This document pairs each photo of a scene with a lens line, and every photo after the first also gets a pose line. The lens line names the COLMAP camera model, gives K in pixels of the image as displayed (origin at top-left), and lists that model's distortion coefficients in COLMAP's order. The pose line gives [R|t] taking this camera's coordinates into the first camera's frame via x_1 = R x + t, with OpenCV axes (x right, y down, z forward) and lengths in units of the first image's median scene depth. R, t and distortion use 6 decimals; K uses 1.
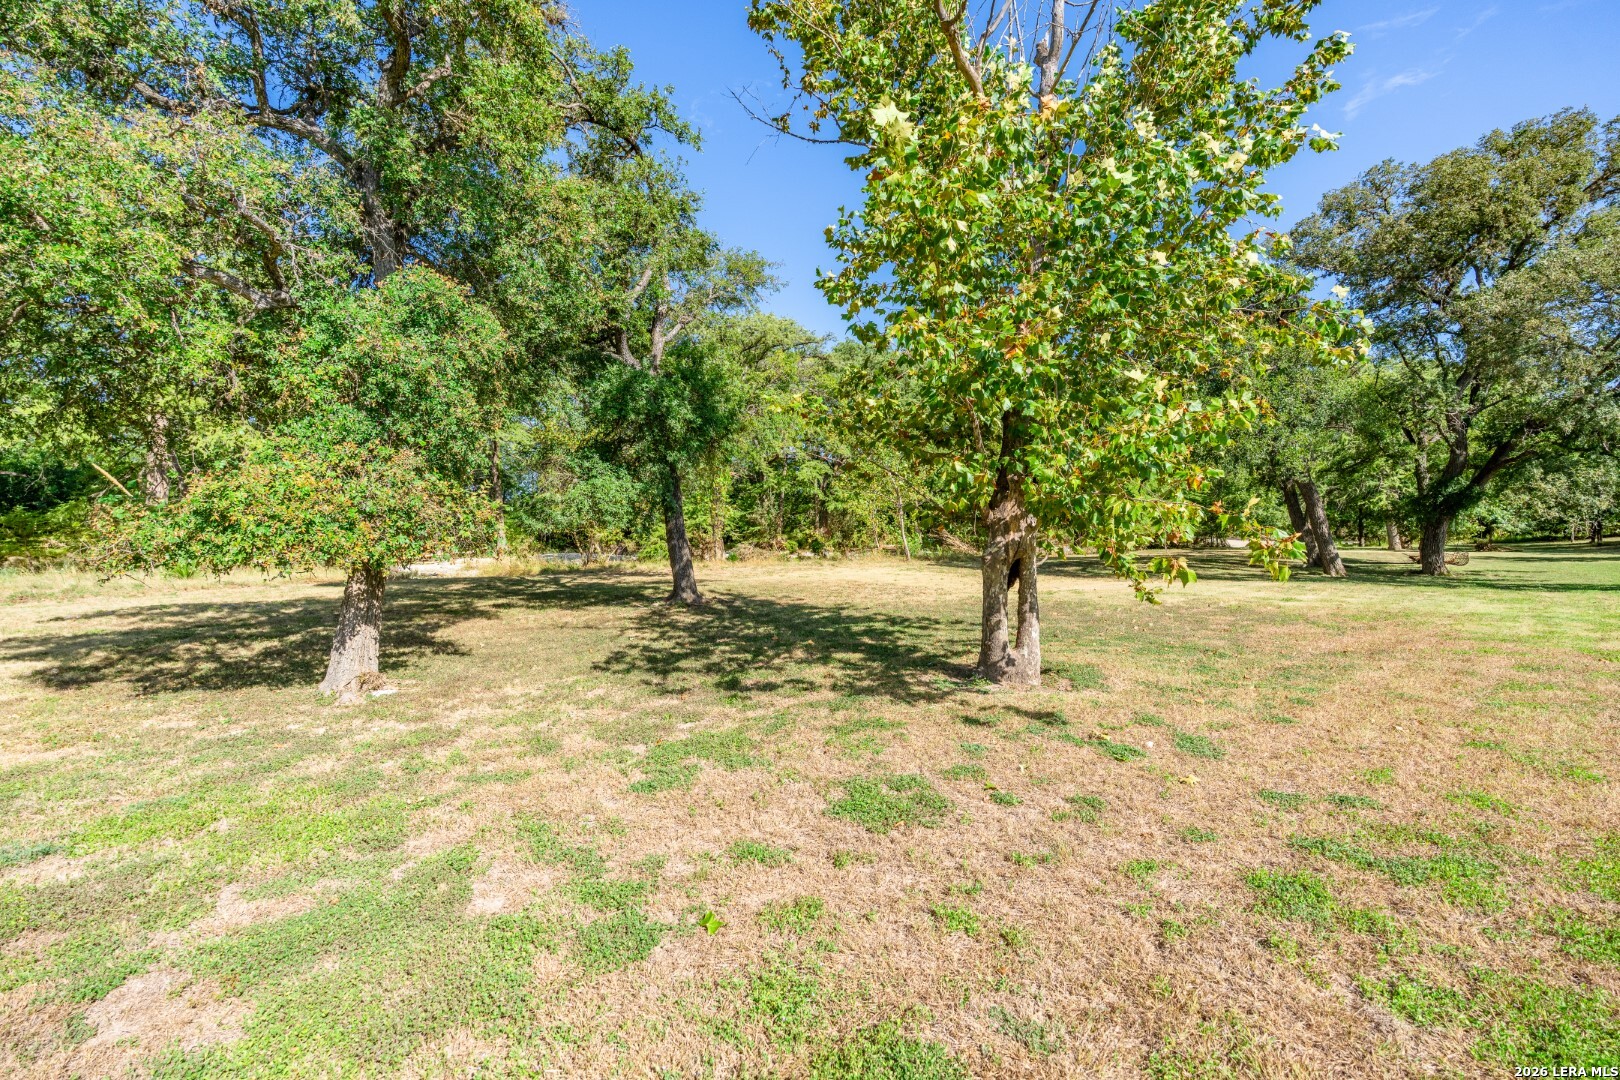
lens RADIAL K [[749.2, 0, 800.9], [0, 749.2, 540.2], [0, 0, 1]] dist [-0.000714, -0.000201]
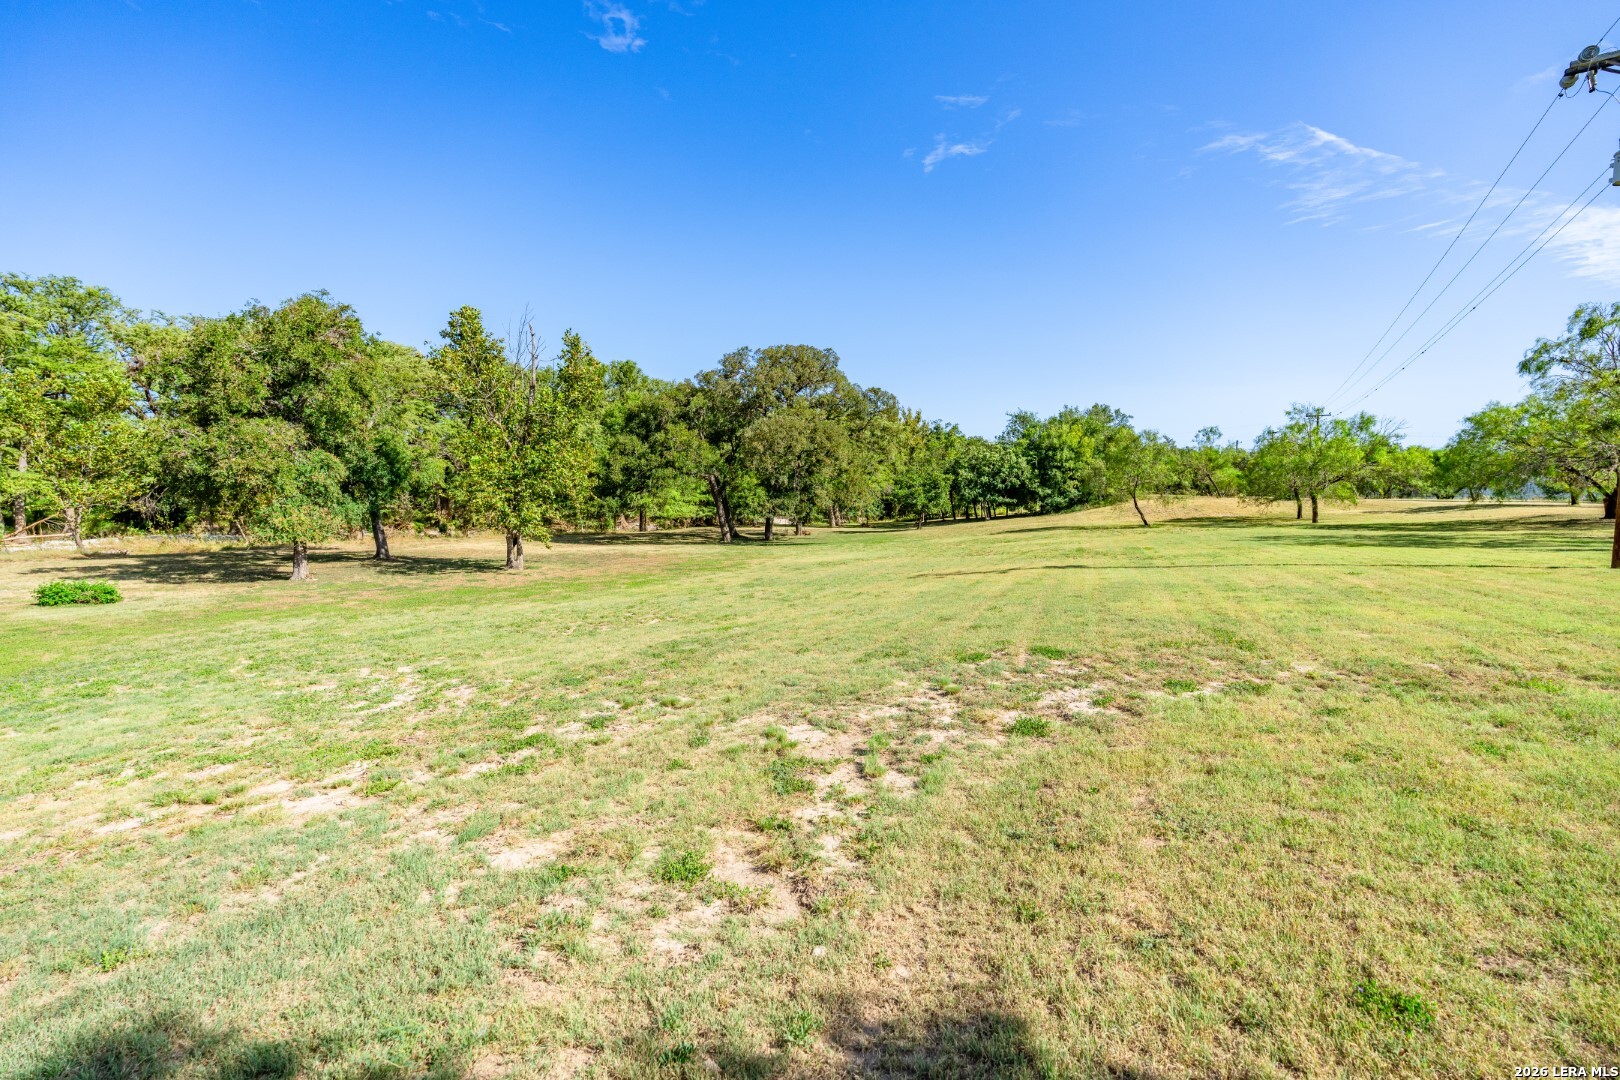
lens RADIAL K [[749.2, 0, 800.9], [0, 749.2, 540.2], [0, 0, 1]] dist [-0.000714, -0.000201]
pose [[0.886264, -0.010607, 0.463059, -0.093701], [-0.005175, 0.999449, 0.032798, -0.050667], [-0.463152, -0.031464, 0.885720, -1.510411]]
